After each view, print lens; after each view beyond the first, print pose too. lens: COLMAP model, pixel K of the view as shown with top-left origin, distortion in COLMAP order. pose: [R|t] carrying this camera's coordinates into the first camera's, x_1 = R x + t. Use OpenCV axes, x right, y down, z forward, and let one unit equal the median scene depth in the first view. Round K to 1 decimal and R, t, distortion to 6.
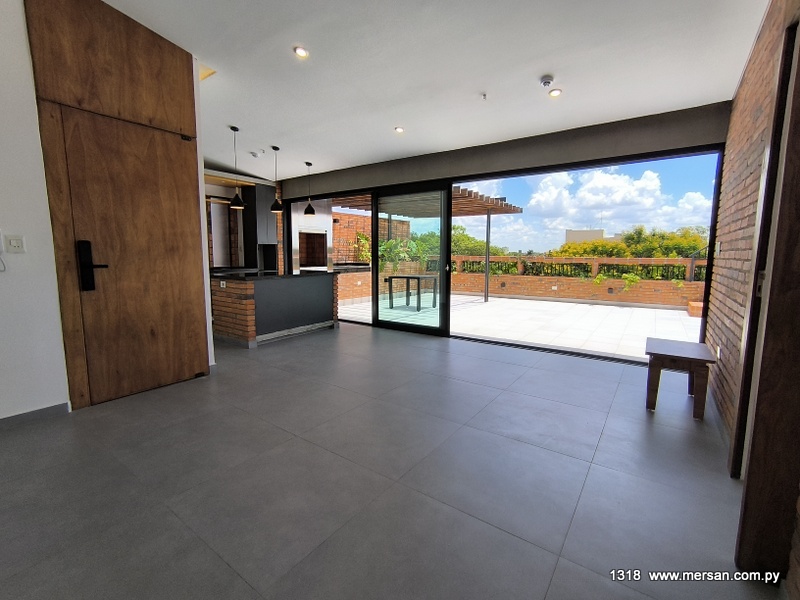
lens RADIAL K [[368.0, 0, 400.0], [0, 368.0, 300.0], [0, 0, 1]] dist [-0.035869, 0.021585]
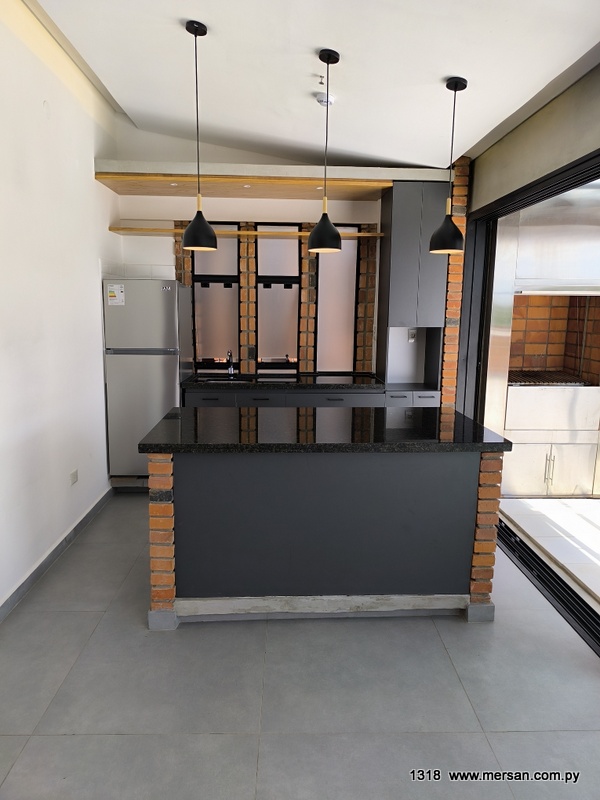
lens RADIAL K [[546.8, 0, 300.0], [0, 546.8, 400.0], [0, 0, 1]] dist [0.015016, -0.000565]
pose [[0.600077, 0.134758, -0.788510, 0.058460], [-0.109373, 0.990273, 0.086004, -0.106333], [0.792430, 0.034632, 0.608979, 0.502752]]
